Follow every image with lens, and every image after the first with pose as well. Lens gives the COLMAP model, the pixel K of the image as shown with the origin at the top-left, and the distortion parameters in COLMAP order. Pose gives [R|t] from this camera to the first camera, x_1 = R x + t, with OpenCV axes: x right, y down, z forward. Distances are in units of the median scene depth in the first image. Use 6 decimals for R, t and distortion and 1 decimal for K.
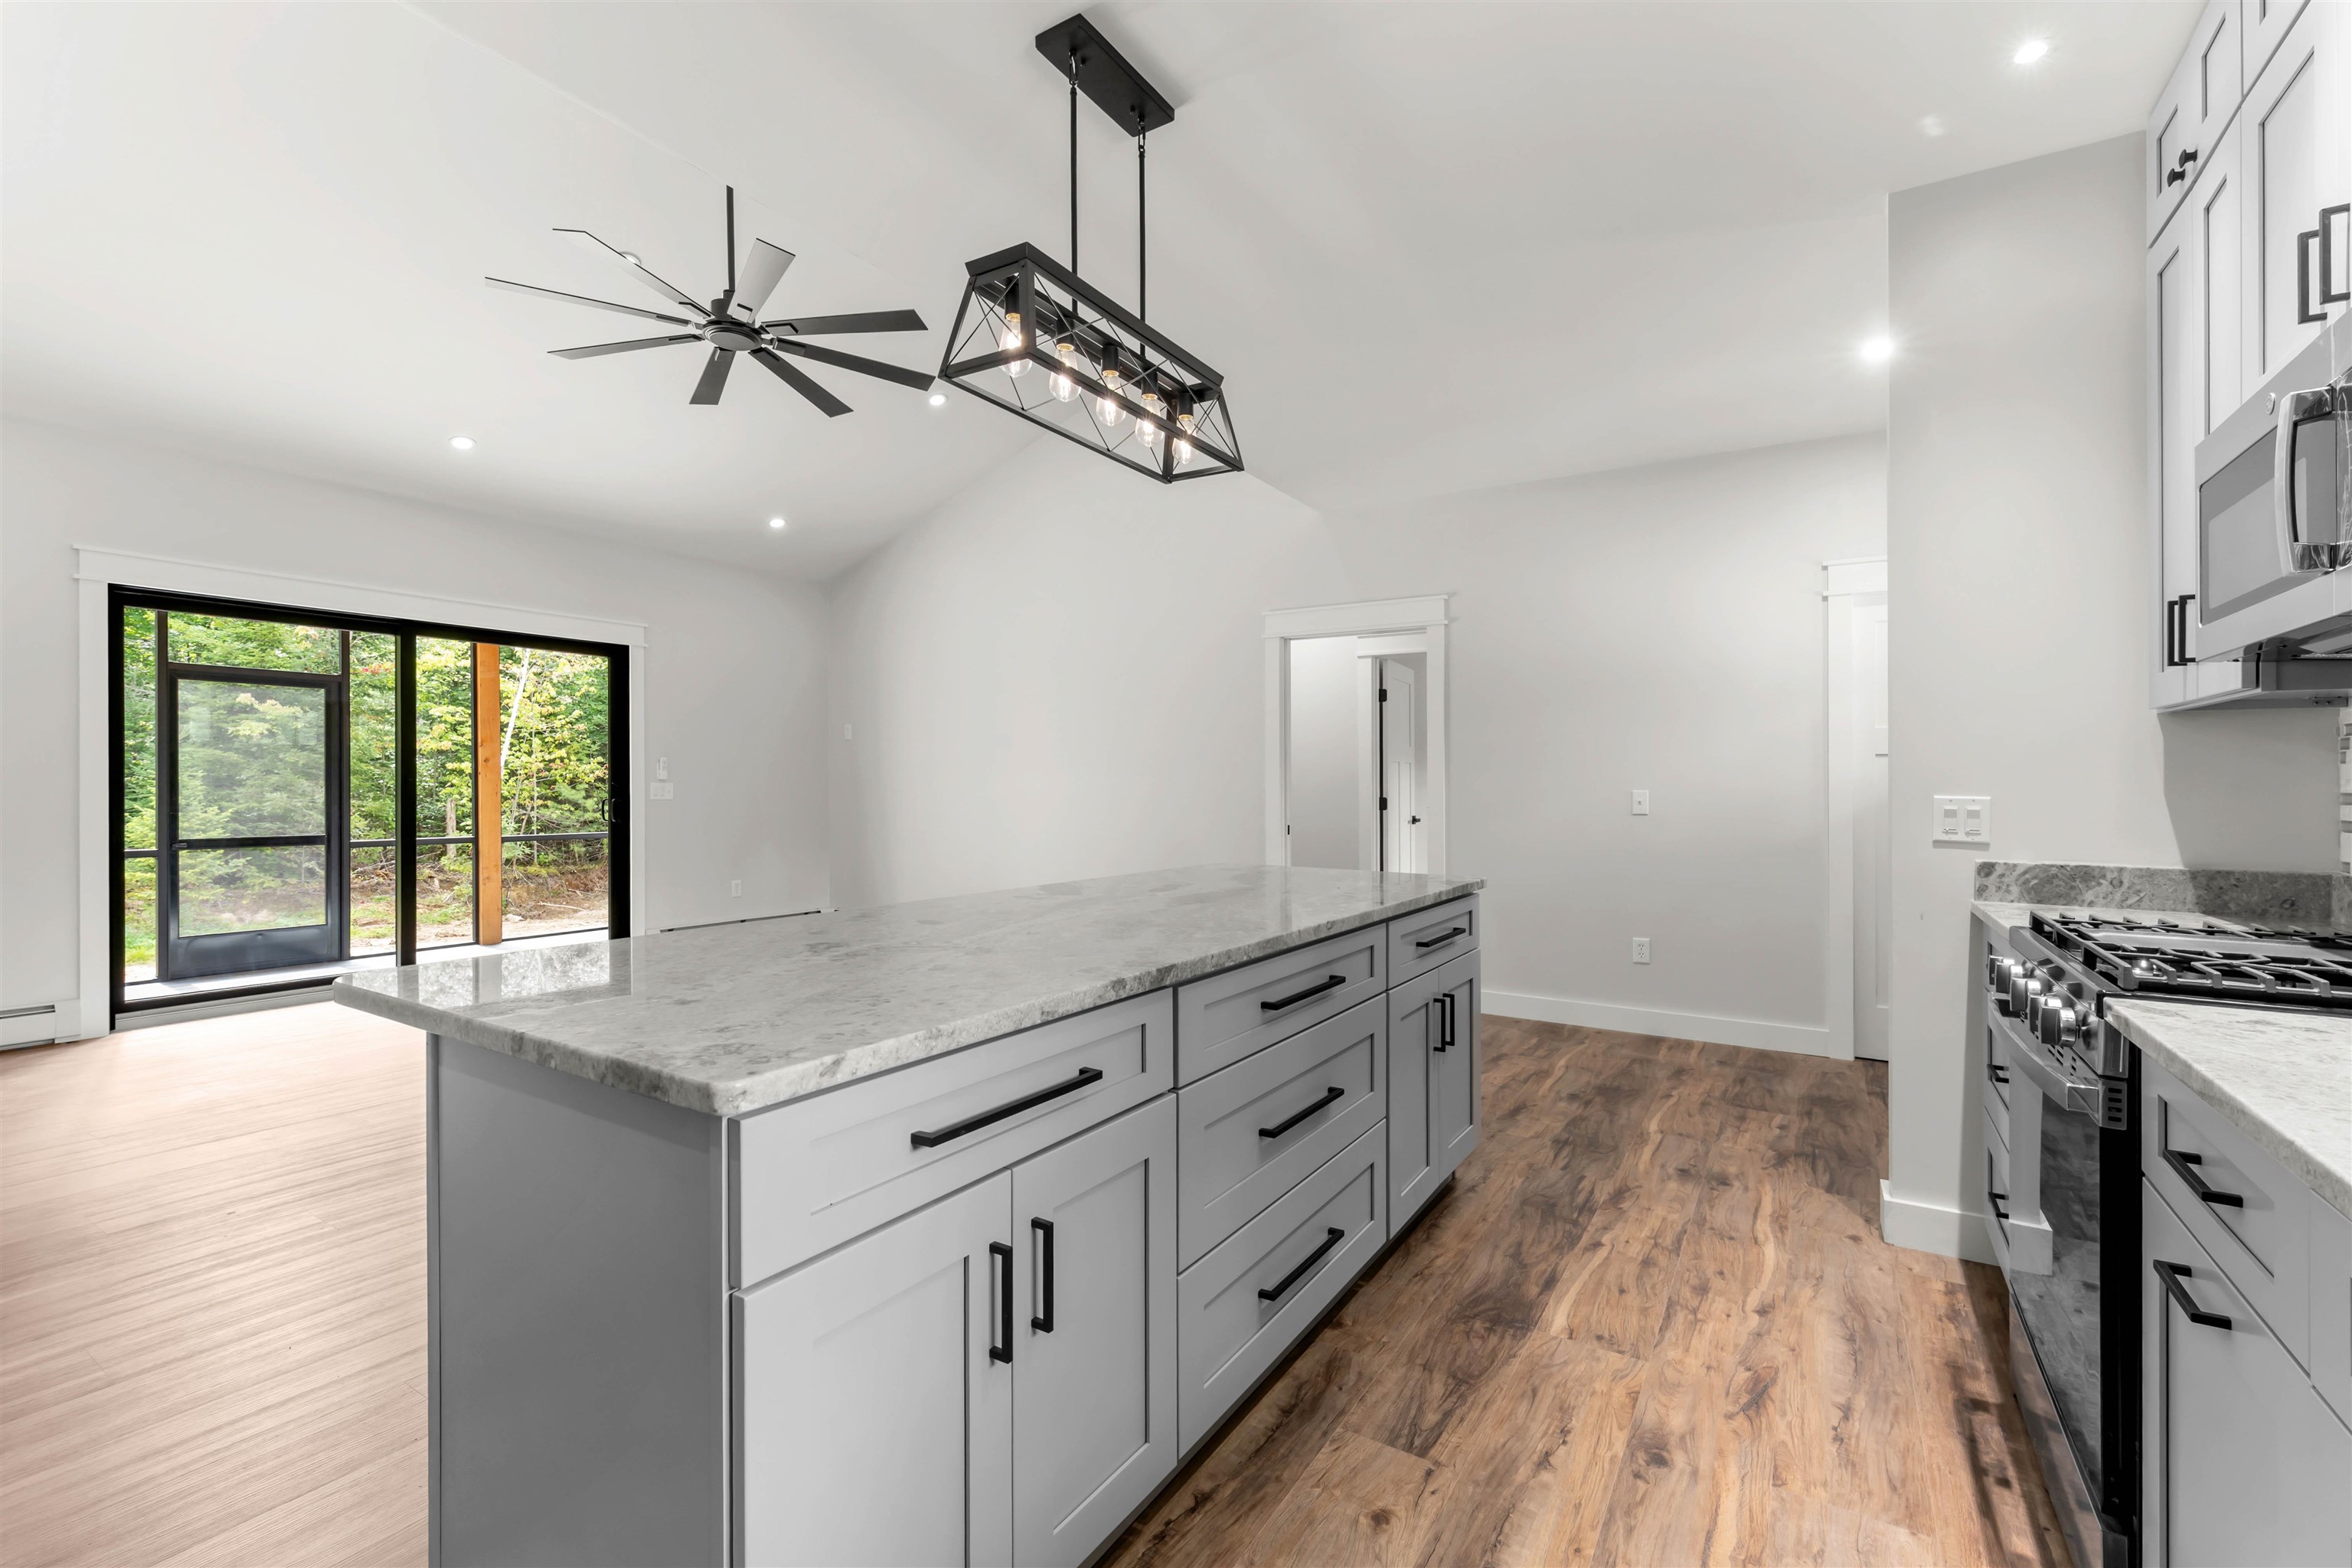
lens RADIAL K [[1011.5, 0, 1193.8], [0, 1011.5, 785.9], [0, 0, 1]] dist [0.003433, -0.001130]
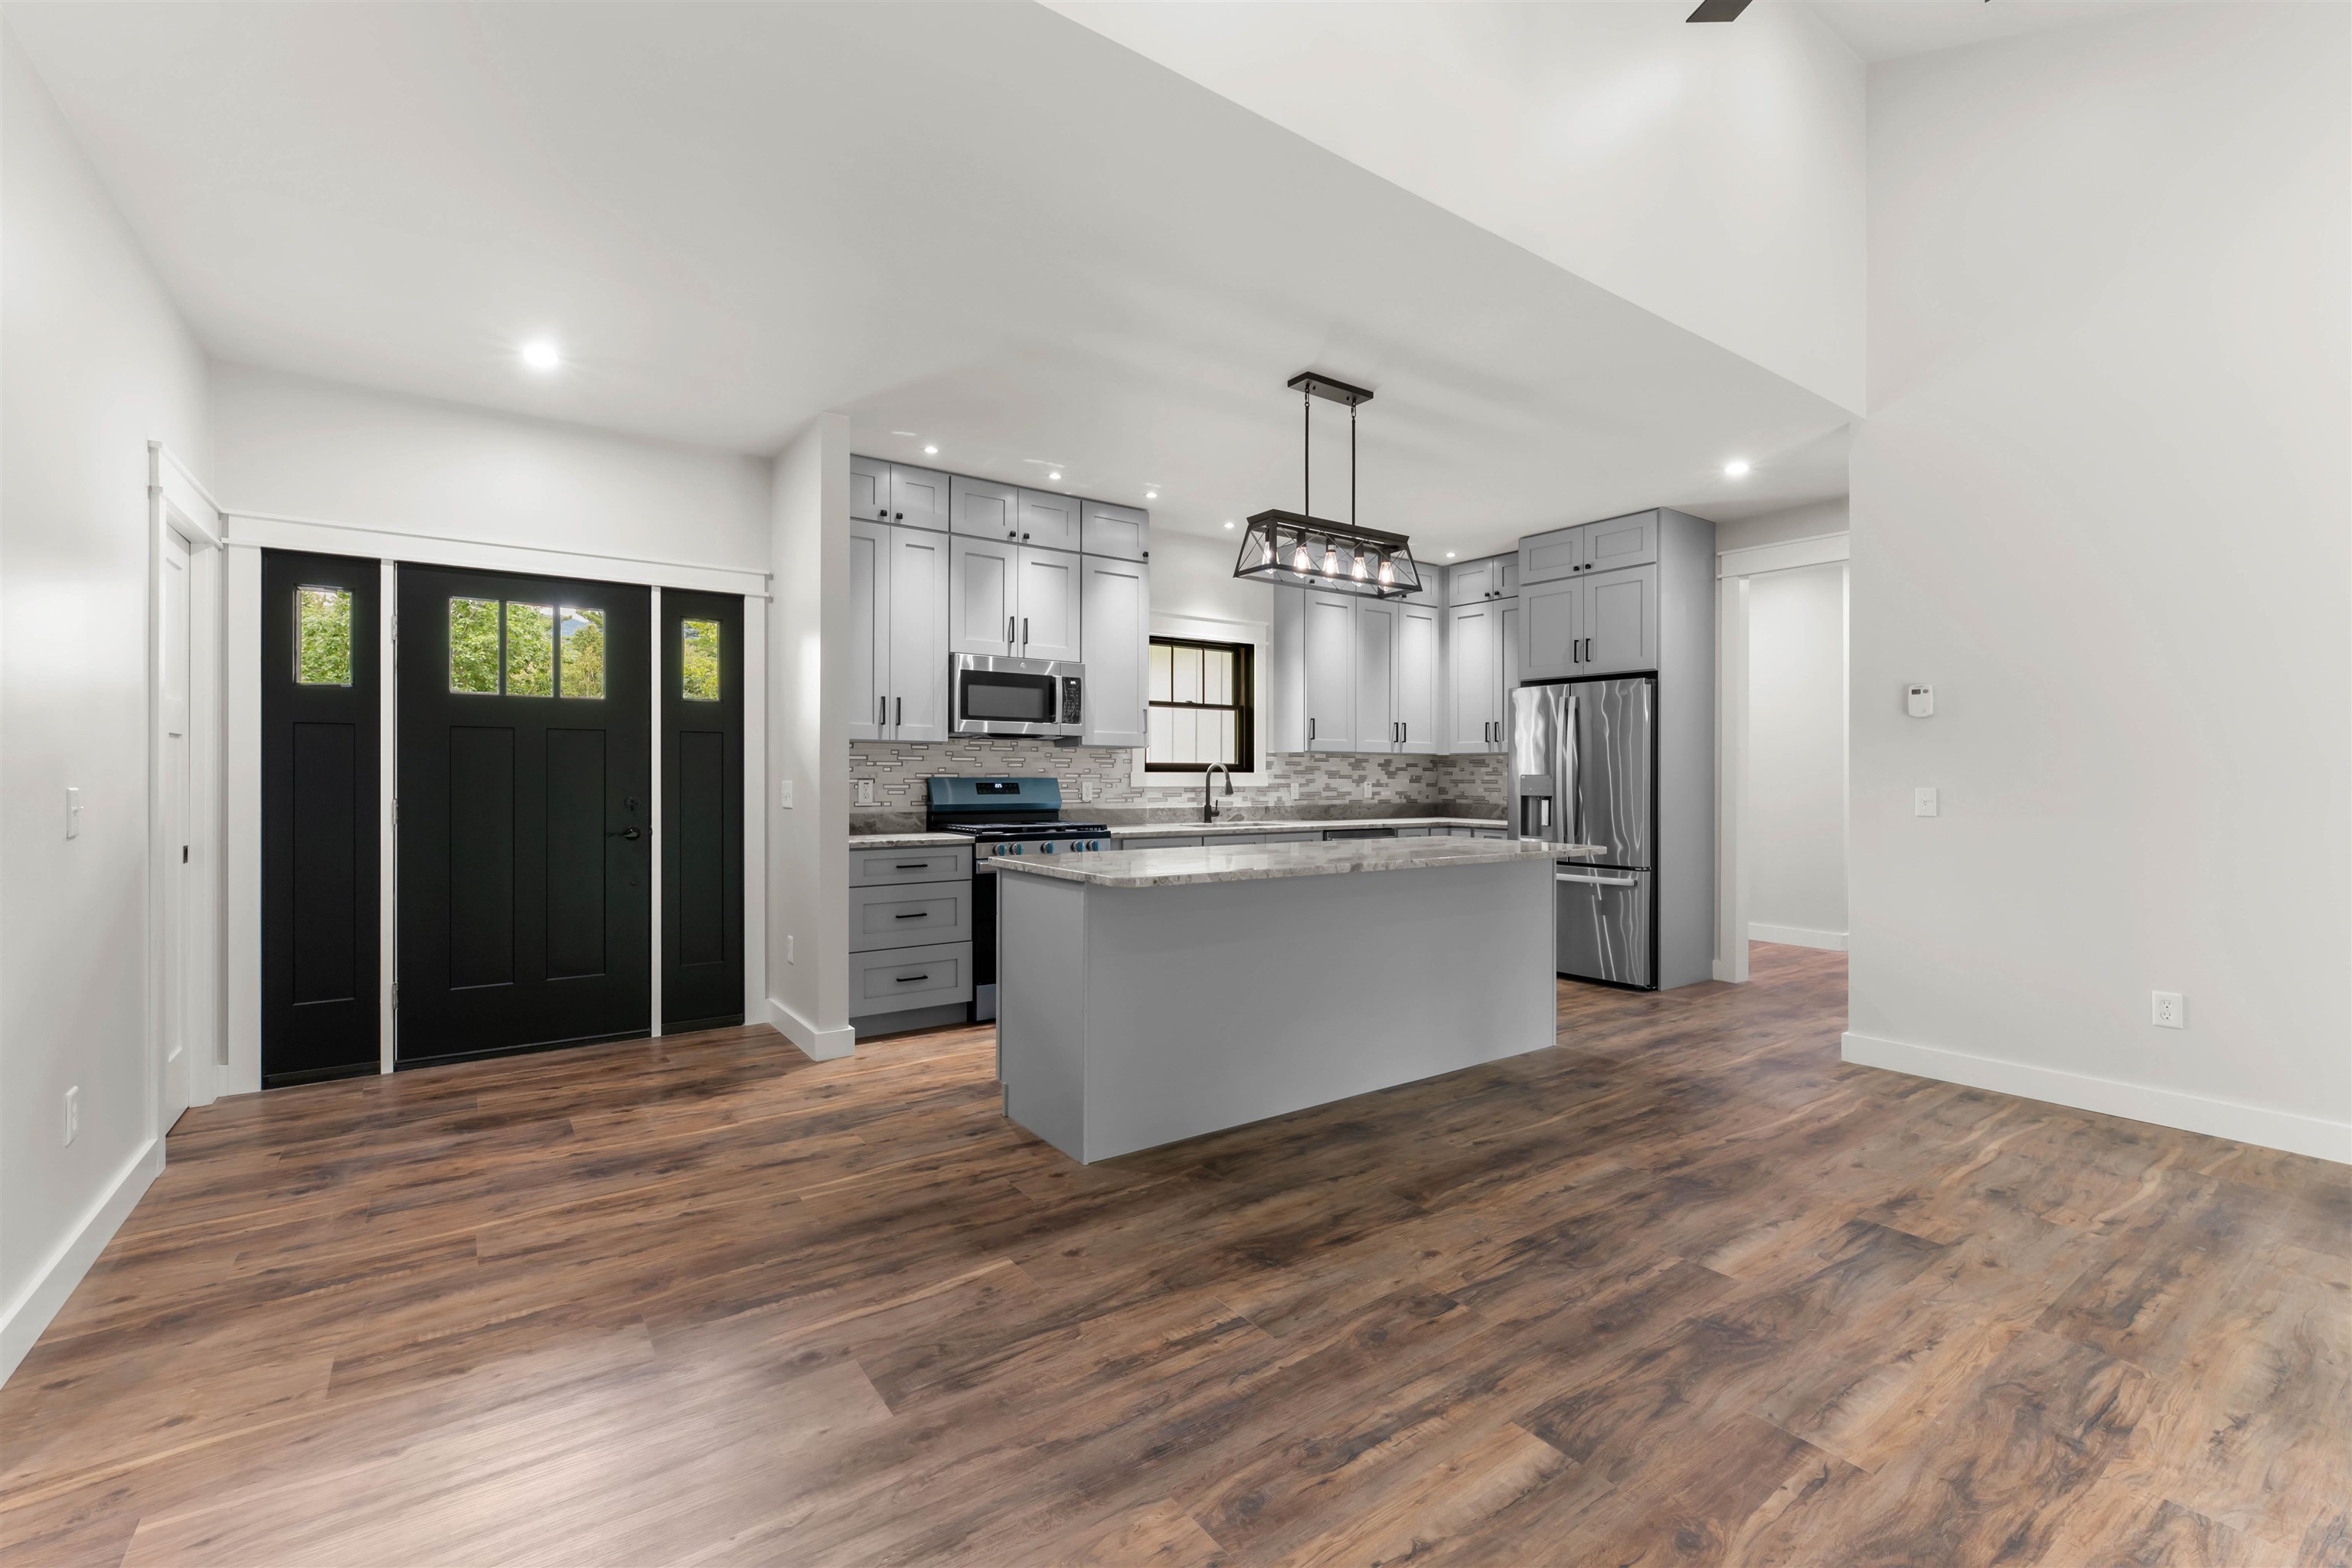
lens RADIAL K [[1011.5, 0, 1187.0], [0, 1011.5, 791.3], [0, 0, 1]] dist [0.003433, -0.001130]
pose [[-0.922071, -0.017877, 0.386607, -0.419130], [-0.009984, 0.999699, 0.022415, -0.019003], [-0.386891, 0.016809, -0.921972, 2.160550]]
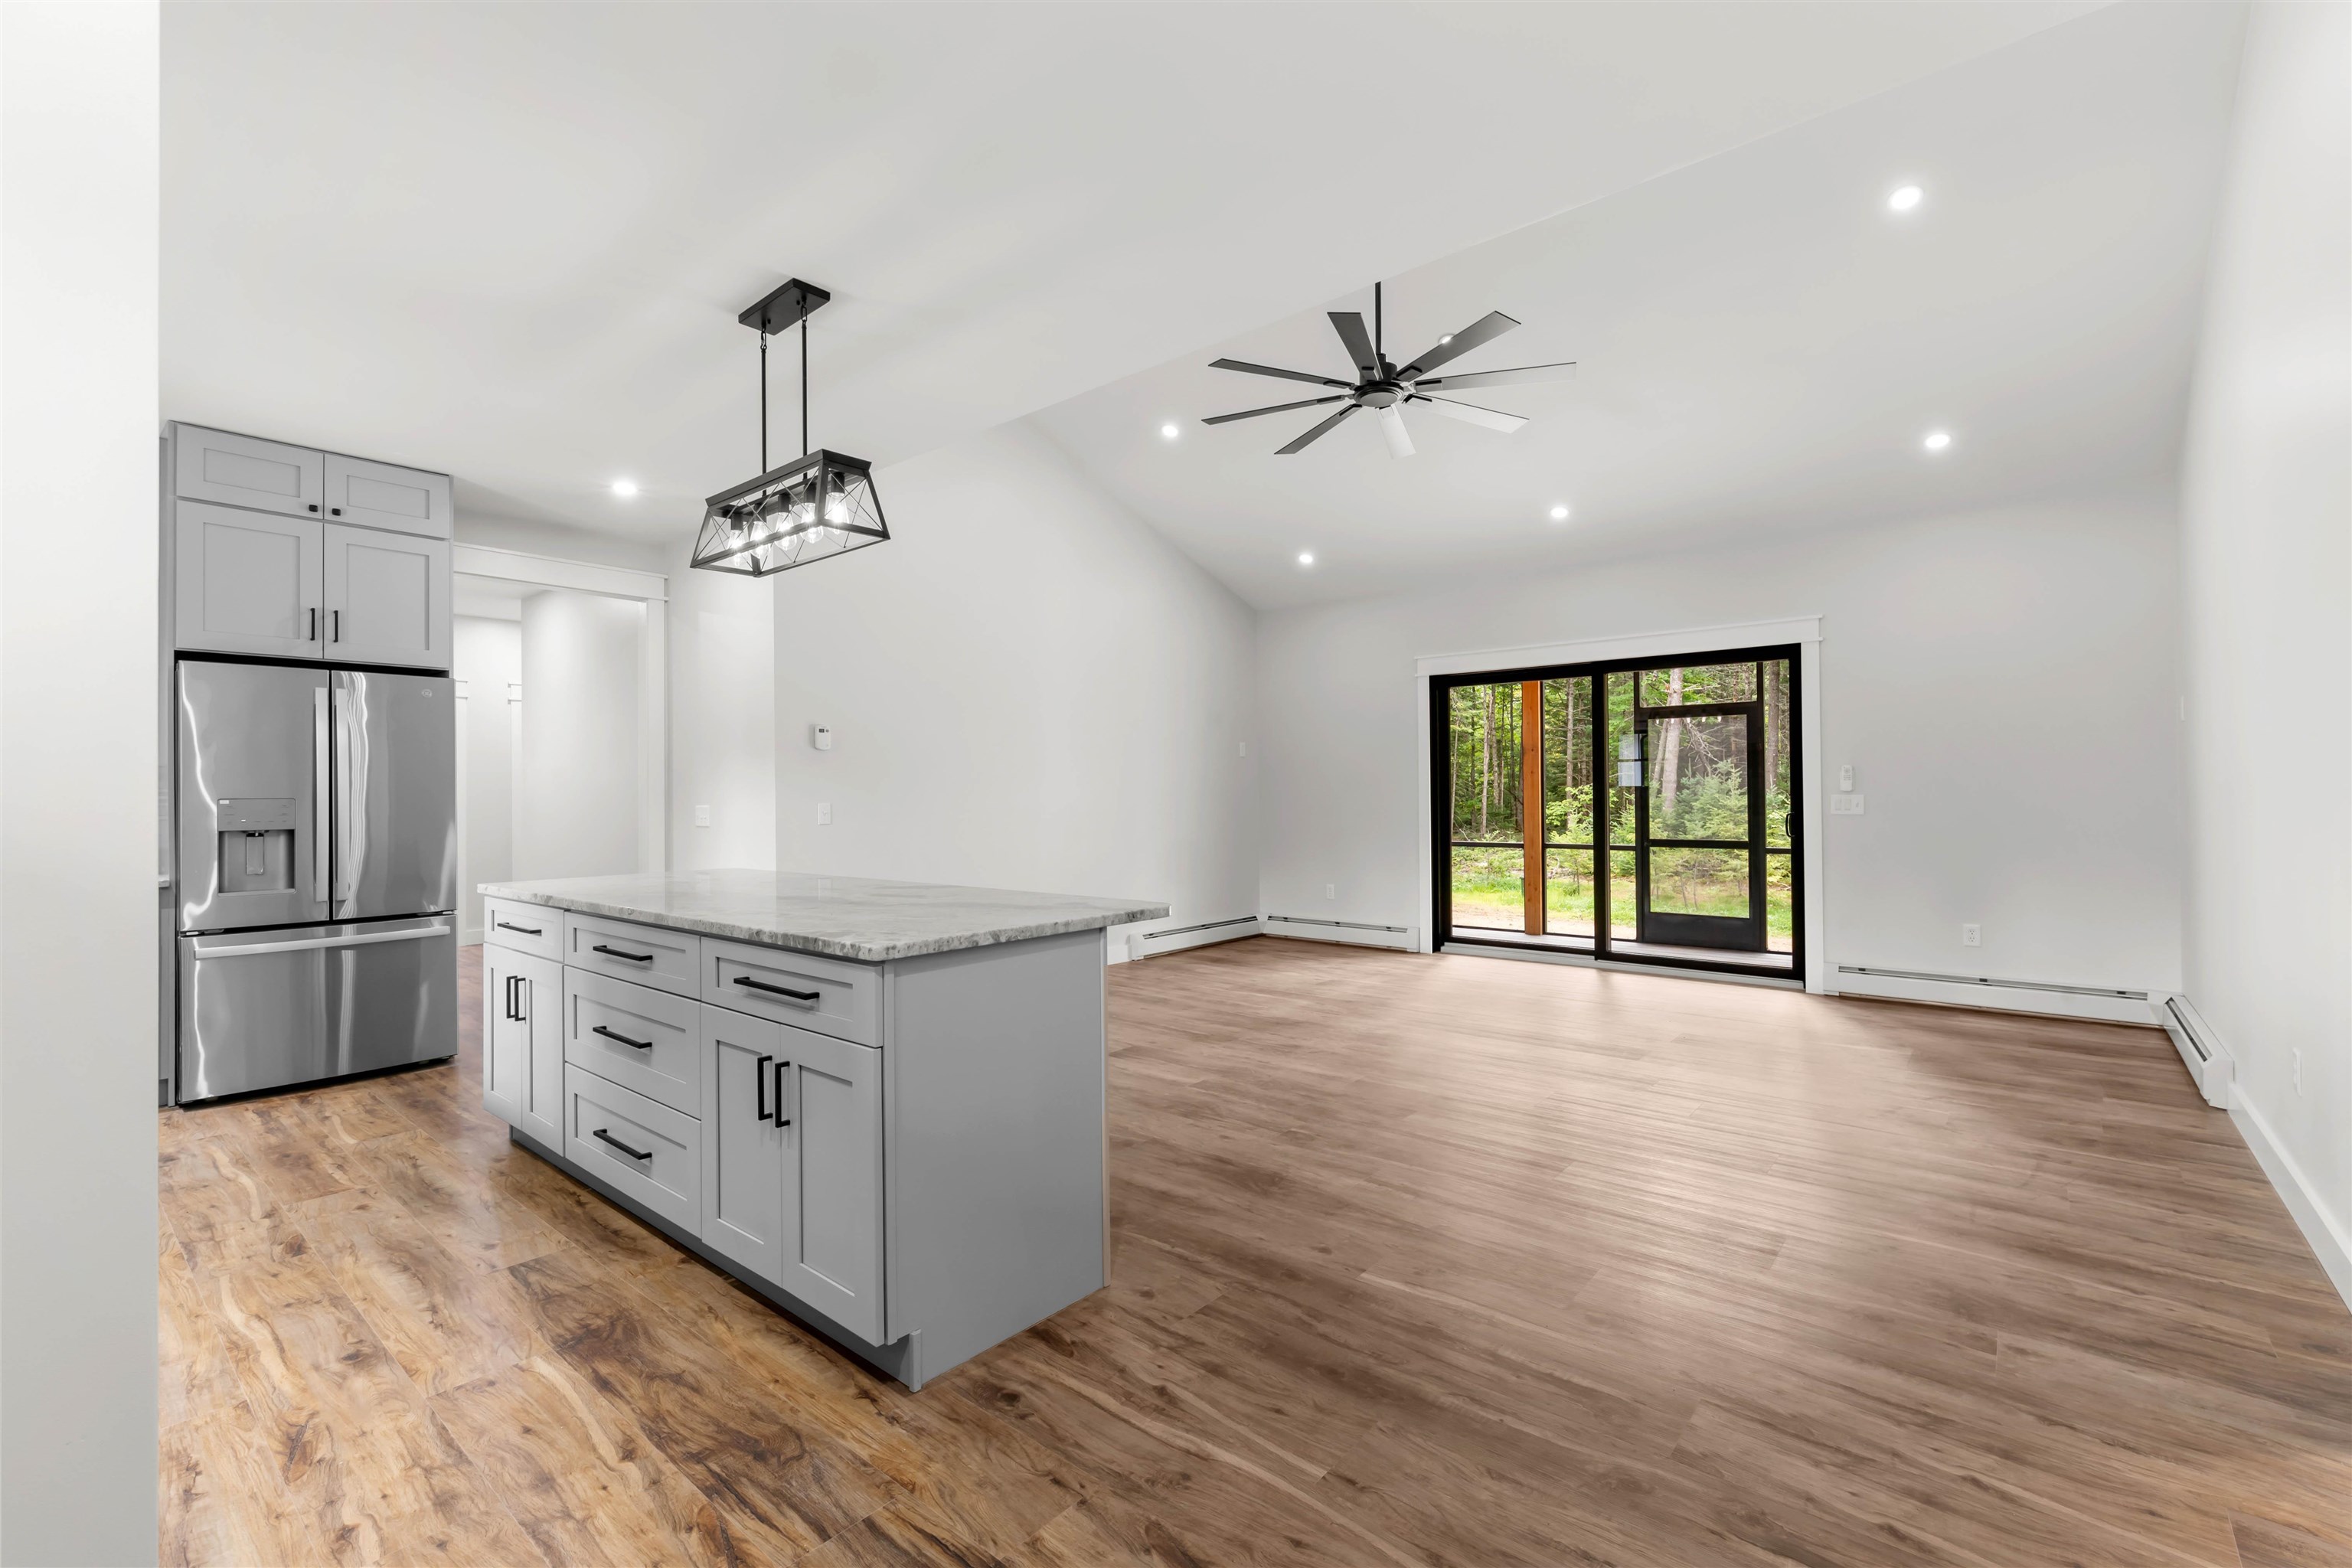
lens RADIAL K [[1011.5, 0, 1189.2], [0, 1011.5, 792.4], [0, 0, 1]] dist [0.003433, -0.001130]
pose [[-0.145840, -0.006358, -0.989288, 0.971265], [0.005427, 0.999959, -0.007227, -0.004103], [0.989293, -0.006422, -0.145799, 1.387168]]
